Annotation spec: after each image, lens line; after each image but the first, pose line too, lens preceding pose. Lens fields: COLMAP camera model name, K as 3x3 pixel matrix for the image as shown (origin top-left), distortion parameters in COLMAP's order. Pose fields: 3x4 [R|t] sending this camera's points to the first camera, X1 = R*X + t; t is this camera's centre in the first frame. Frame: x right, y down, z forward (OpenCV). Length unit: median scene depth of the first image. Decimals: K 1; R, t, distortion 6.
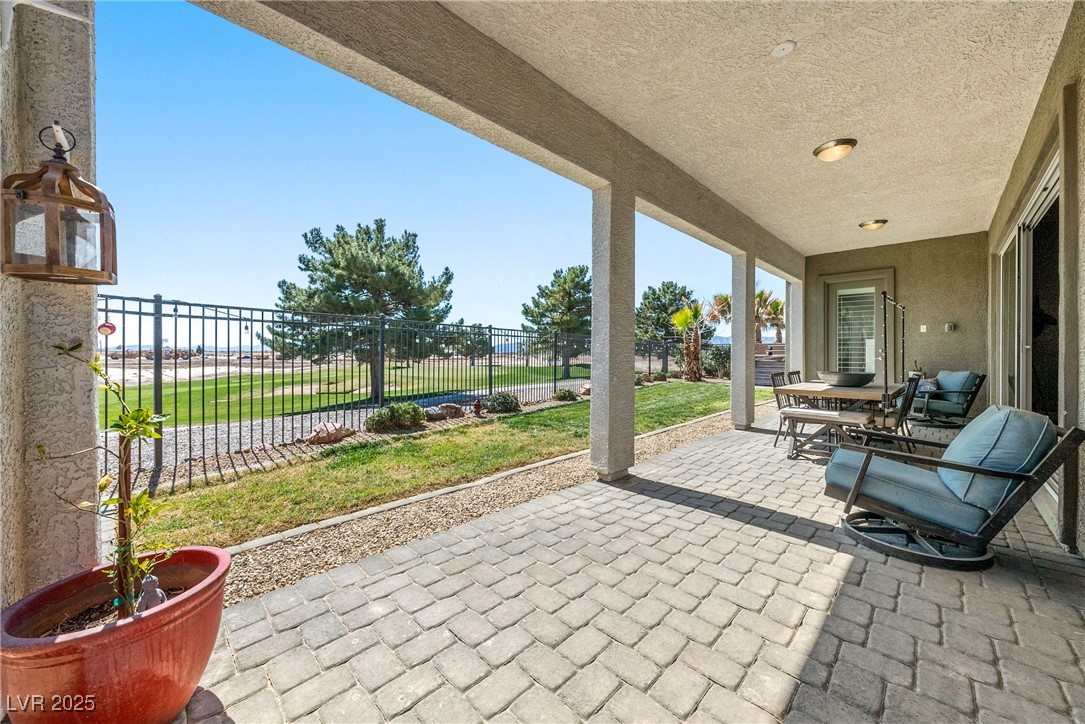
lens RADIAL K [[405.7, 0, 559.1], [0, 405.7, 351.3], [0, 0, 1]] dist [0.000387, 0.000099]
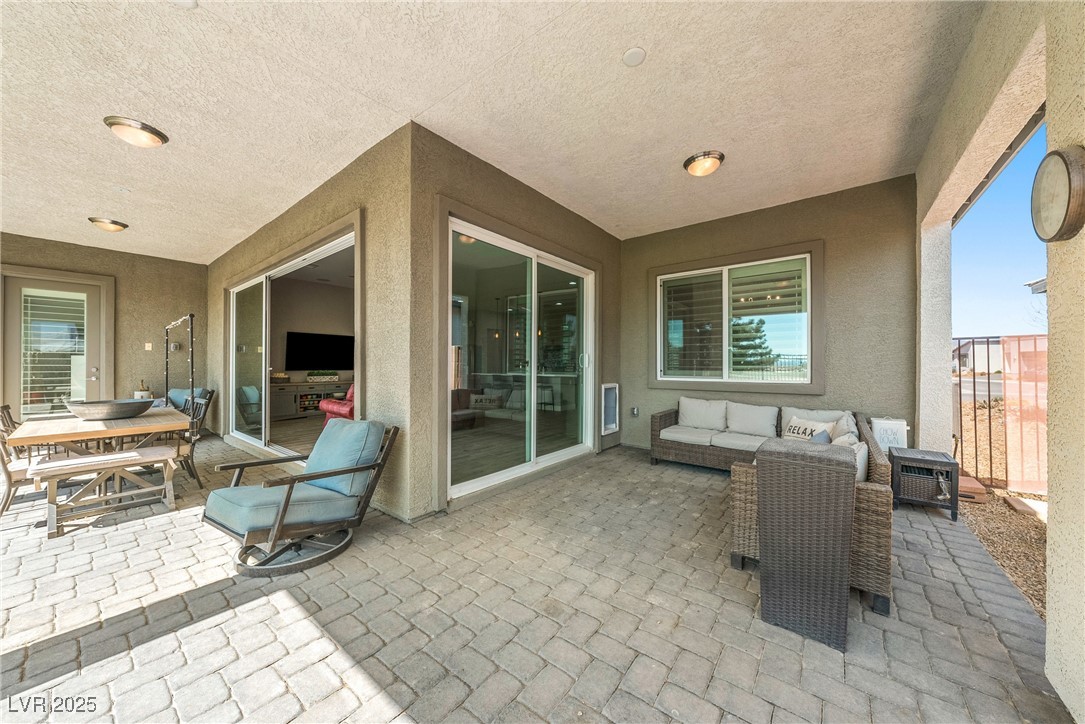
lens RADIAL K [[370.4, 0, 542.5], [0, 370.4, 362.0], [0, 0, 1]] dist [-0.000233, 0.000008]
pose [[-0.091178, 0.006347, 0.995814, -0.193791], [-0.003972, 0.999969, -0.006737, -0.043677], [-0.995827, -0.004569, -0.091150, 0.354240]]
